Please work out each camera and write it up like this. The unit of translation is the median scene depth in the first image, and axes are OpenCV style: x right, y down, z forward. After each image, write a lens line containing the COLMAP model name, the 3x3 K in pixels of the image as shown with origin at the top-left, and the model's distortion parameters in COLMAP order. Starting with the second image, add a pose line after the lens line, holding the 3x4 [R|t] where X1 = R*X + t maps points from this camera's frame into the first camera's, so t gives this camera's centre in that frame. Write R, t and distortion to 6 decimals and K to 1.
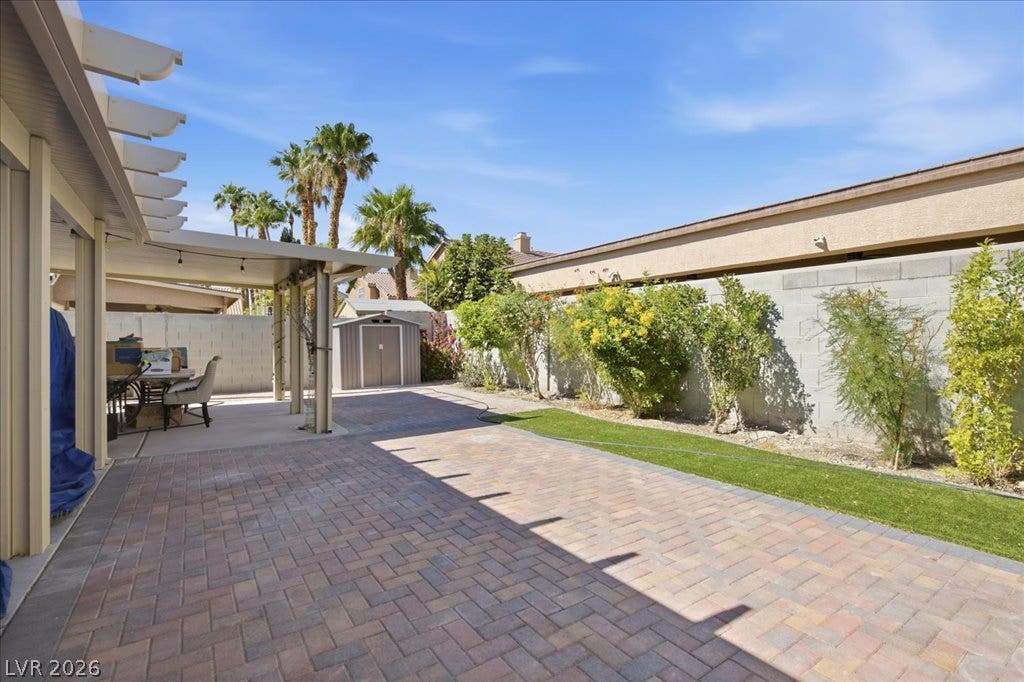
lens RADIAL K [[466.7, 0, 514.1], [0, 466.7, 341.1], [0, 0, 1]] dist [0.001107, 0.000291]
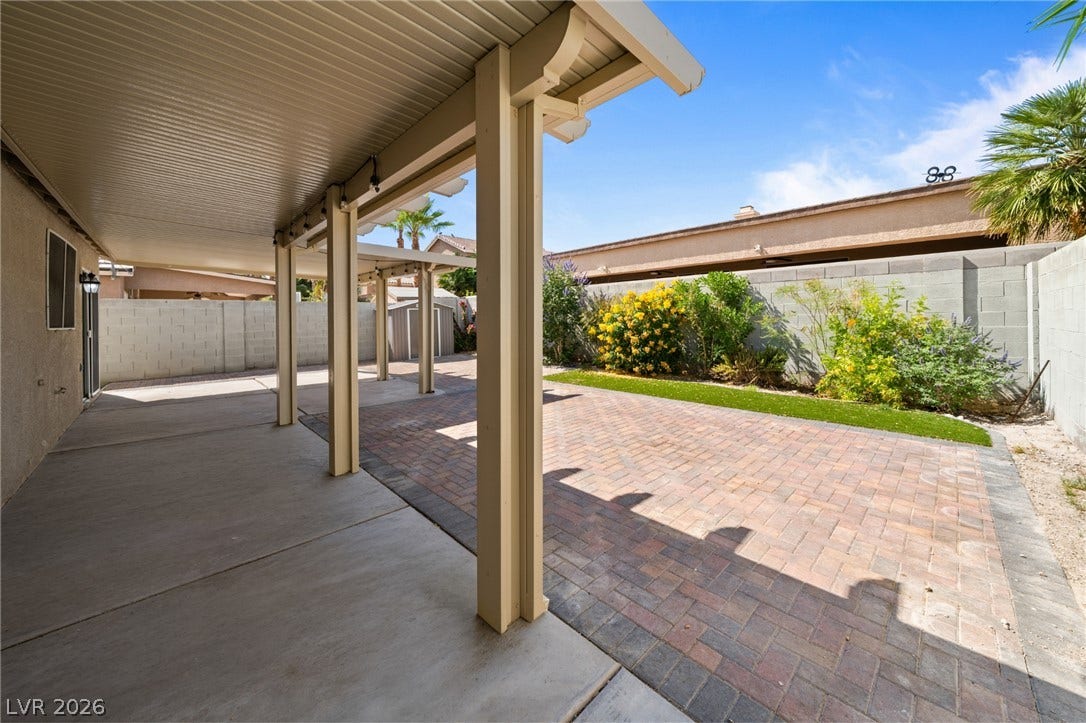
lens RADIAL K [[390.0, 0, 533.5], [0, 390.0, 325.7], [0, 0, 1]] dist [-0.007656, 0.000376]
pose [[0.989203, -0.015738, 0.145705, -0.421572], [0.013069, 0.999729, 0.019251, -0.014887], [-0.145968, -0.017139, 0.989141, -0.186862]]
